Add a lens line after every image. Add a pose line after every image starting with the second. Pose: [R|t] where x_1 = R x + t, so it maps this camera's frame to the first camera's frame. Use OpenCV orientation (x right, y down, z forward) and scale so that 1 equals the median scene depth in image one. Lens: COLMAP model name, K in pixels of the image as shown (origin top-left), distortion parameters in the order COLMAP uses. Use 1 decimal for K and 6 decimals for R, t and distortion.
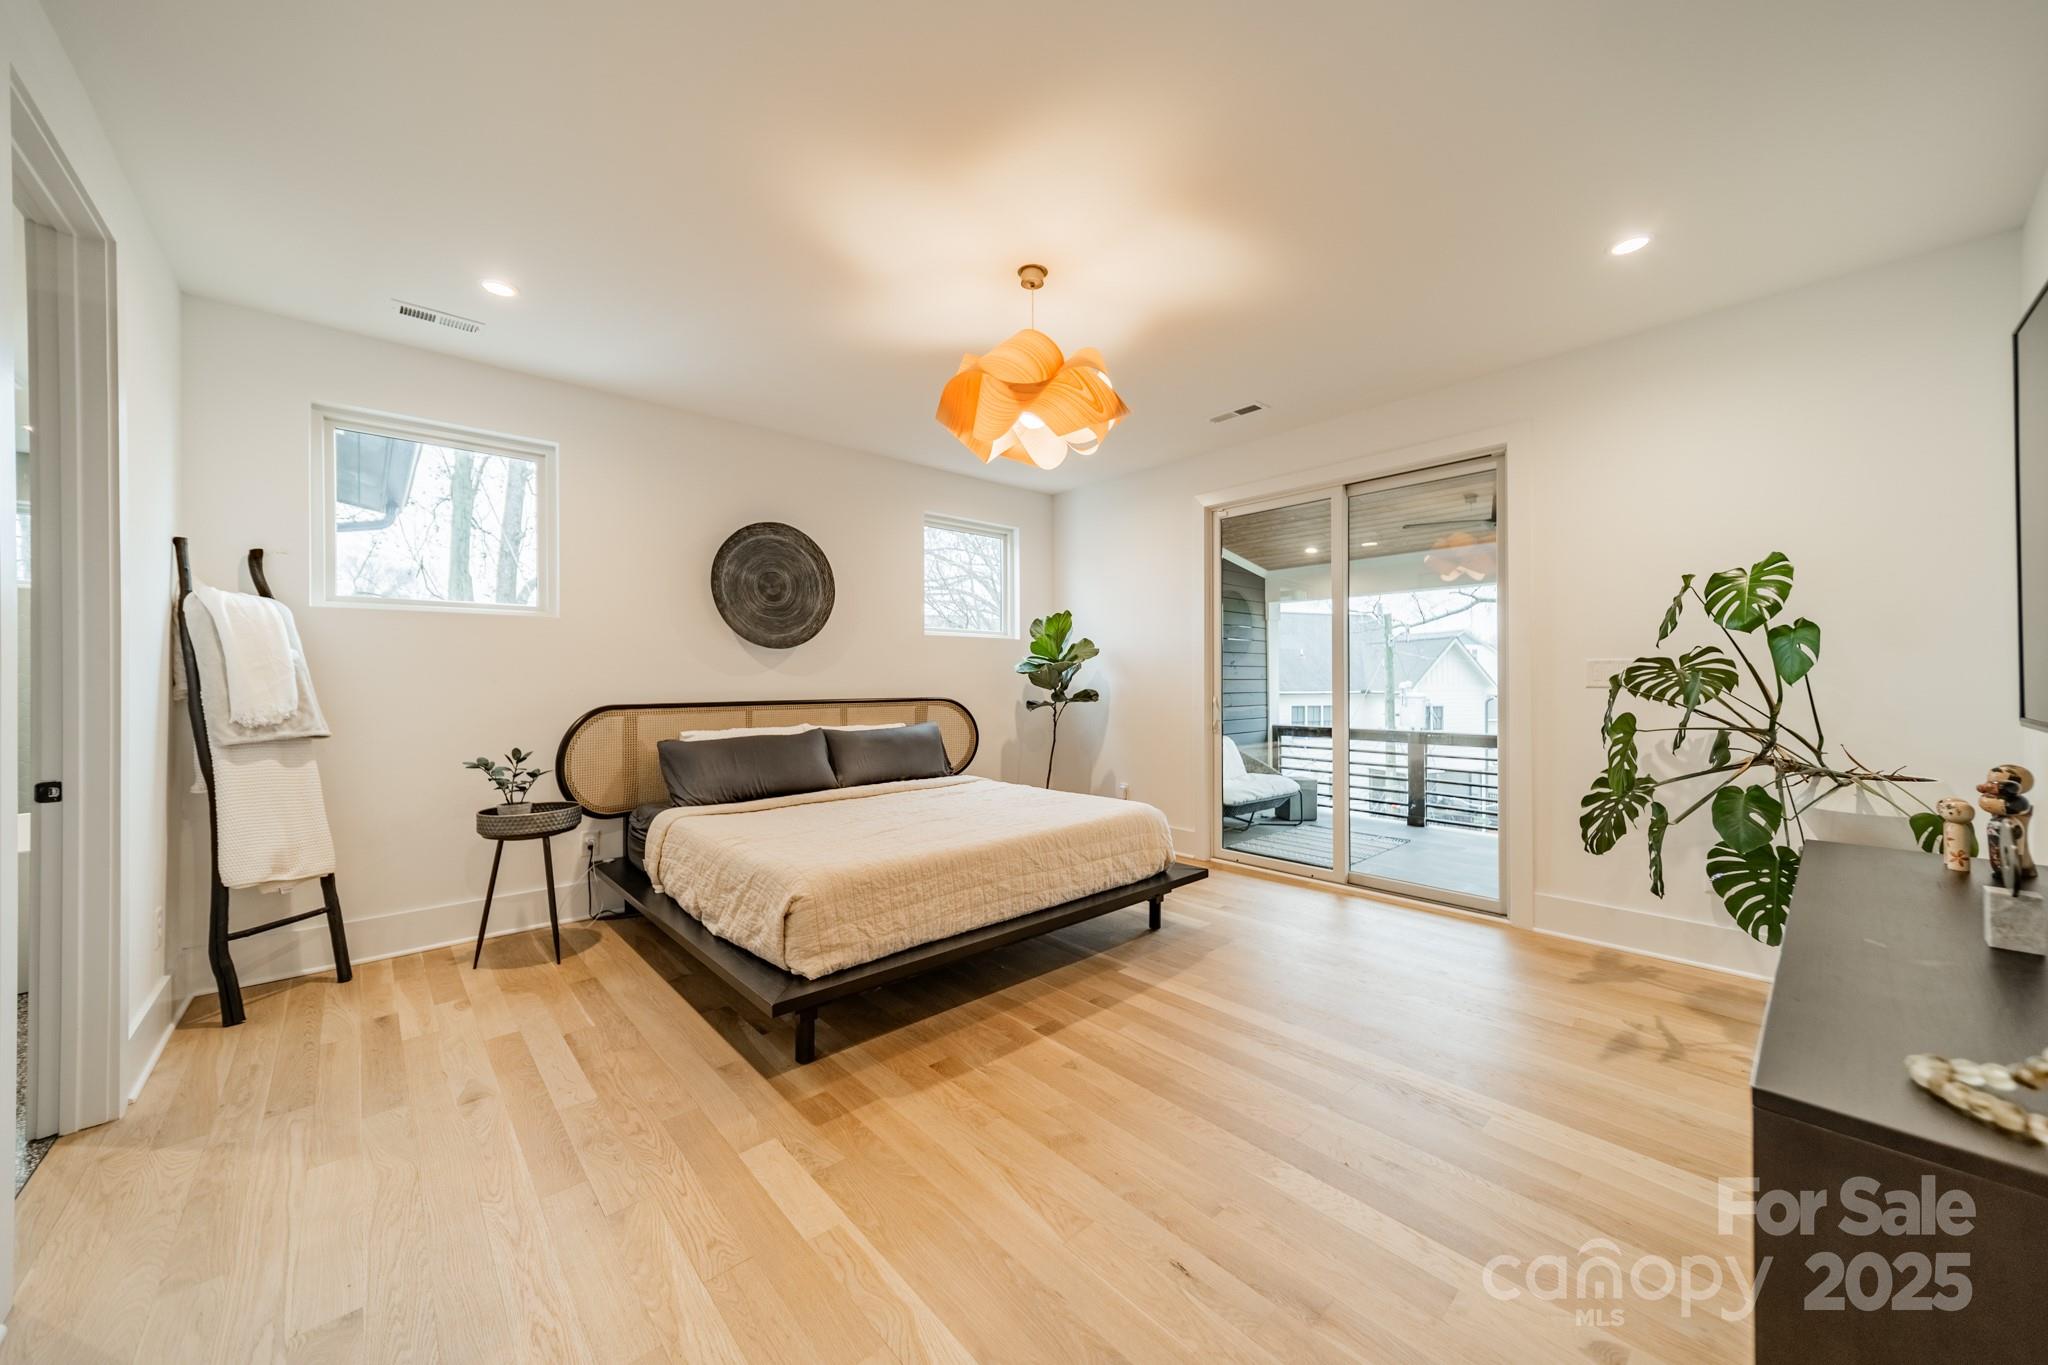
lens RADIAL K [[721.7, 0, 1028.4], [0, 721.7, 694.5], [0, 0, 1]] dist [0.002759, 0.000259]
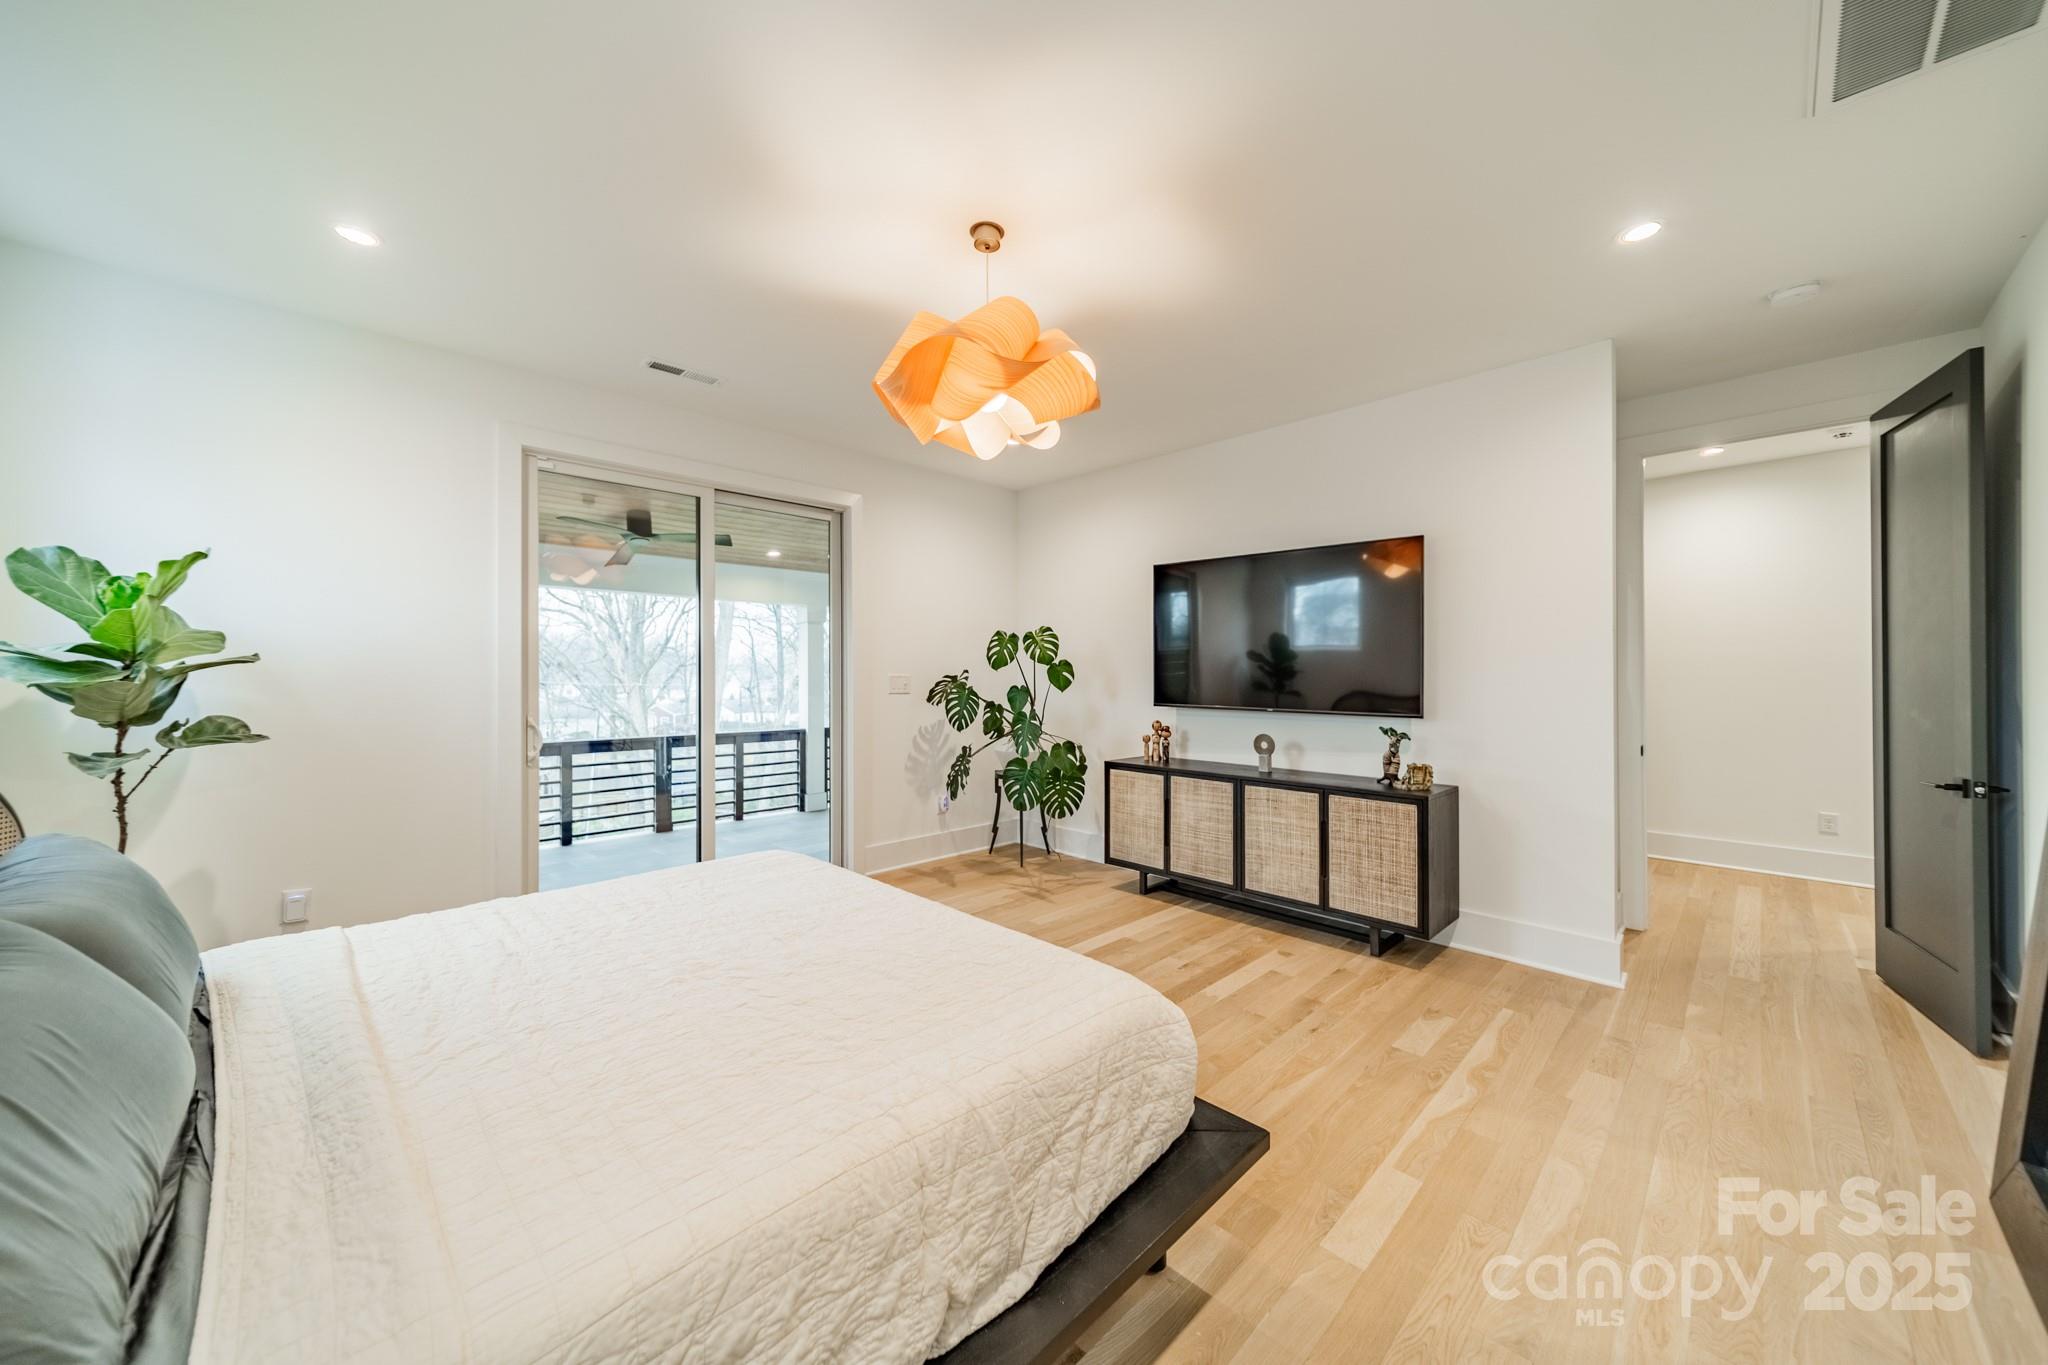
lens RADIAL K [[721.7, 0, 1030.4], [0, 721.7, 672.6], [0, 0, 1]] dist [0.002759, 0.000259]
pose [[-0.043463, 0.013663, 0.998962, -0.911323], [0.006473, 0.999889, -0.013394, -0.036245], [-0.999034, 0.005884, -0.043546, 1.048535]]
